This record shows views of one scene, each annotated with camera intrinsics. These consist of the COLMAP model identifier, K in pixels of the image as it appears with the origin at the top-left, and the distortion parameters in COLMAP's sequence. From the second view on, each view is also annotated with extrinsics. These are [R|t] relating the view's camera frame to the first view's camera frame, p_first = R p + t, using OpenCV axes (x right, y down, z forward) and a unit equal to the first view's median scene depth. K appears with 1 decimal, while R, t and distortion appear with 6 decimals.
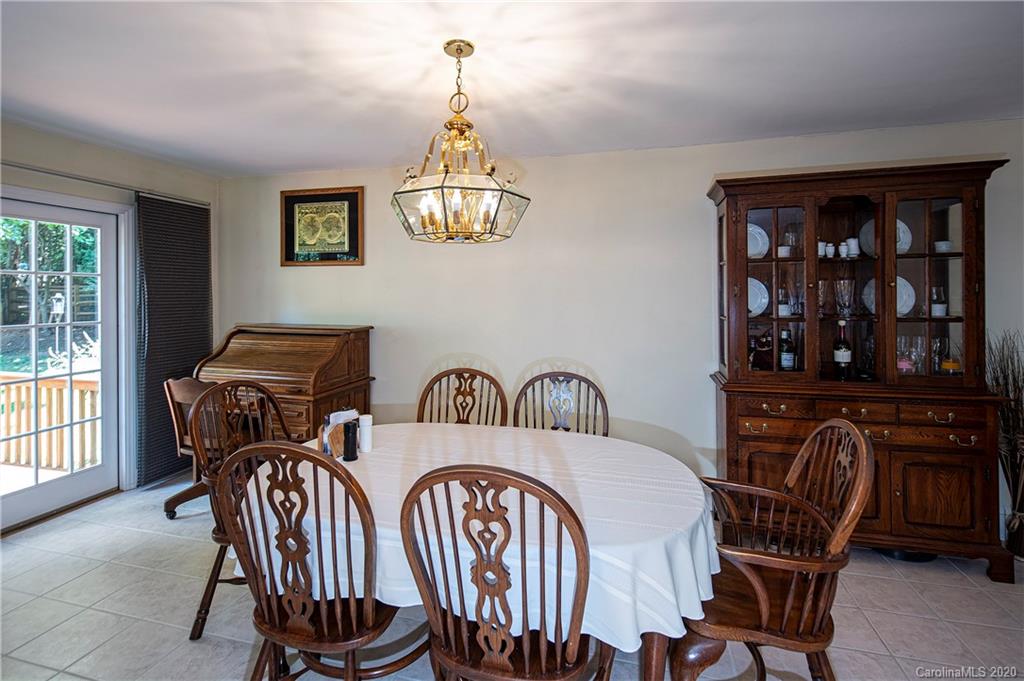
lens RADIAL K [[474.9, 0, 506.4], [0, 474.9, 294.5], [0, 0, 1]] dist [0.014913, -0.000245]
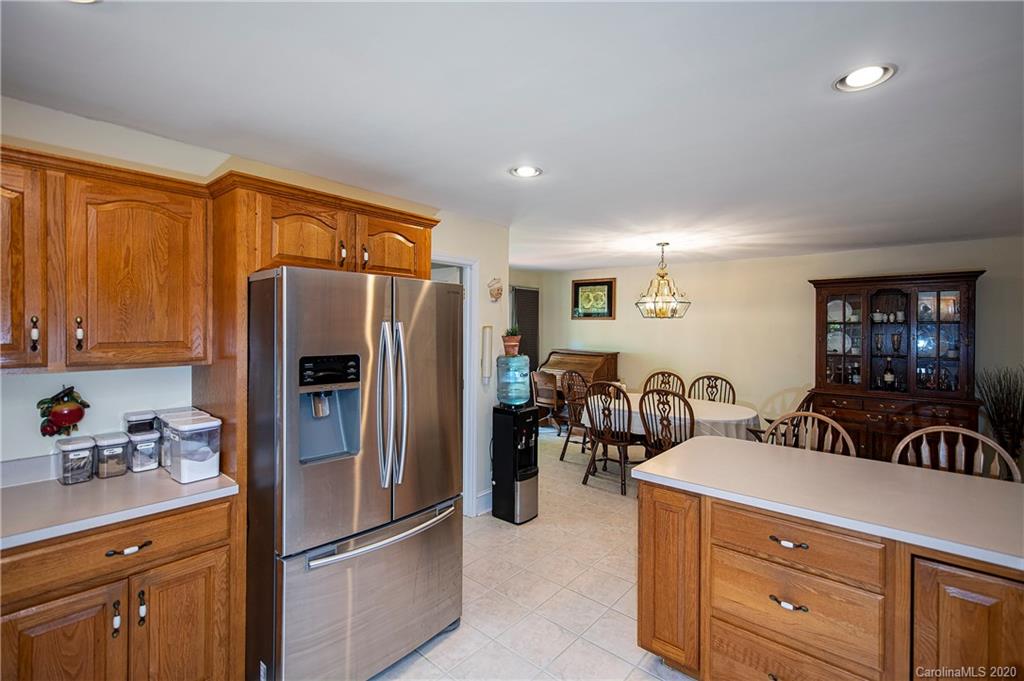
lens RADIAL K [[474.9, 0, 509.9], [0, 474.9, 330.3], [0, 0, 1]] dist [0.014913, -0.000245]
pose [[0.898190, 0.016604, -0.439293, 0.205650], [-0.012482, 0.999847, 0.012271, -0.049706], [0.439430, -0.005538, 0.898260, -1.163183]]
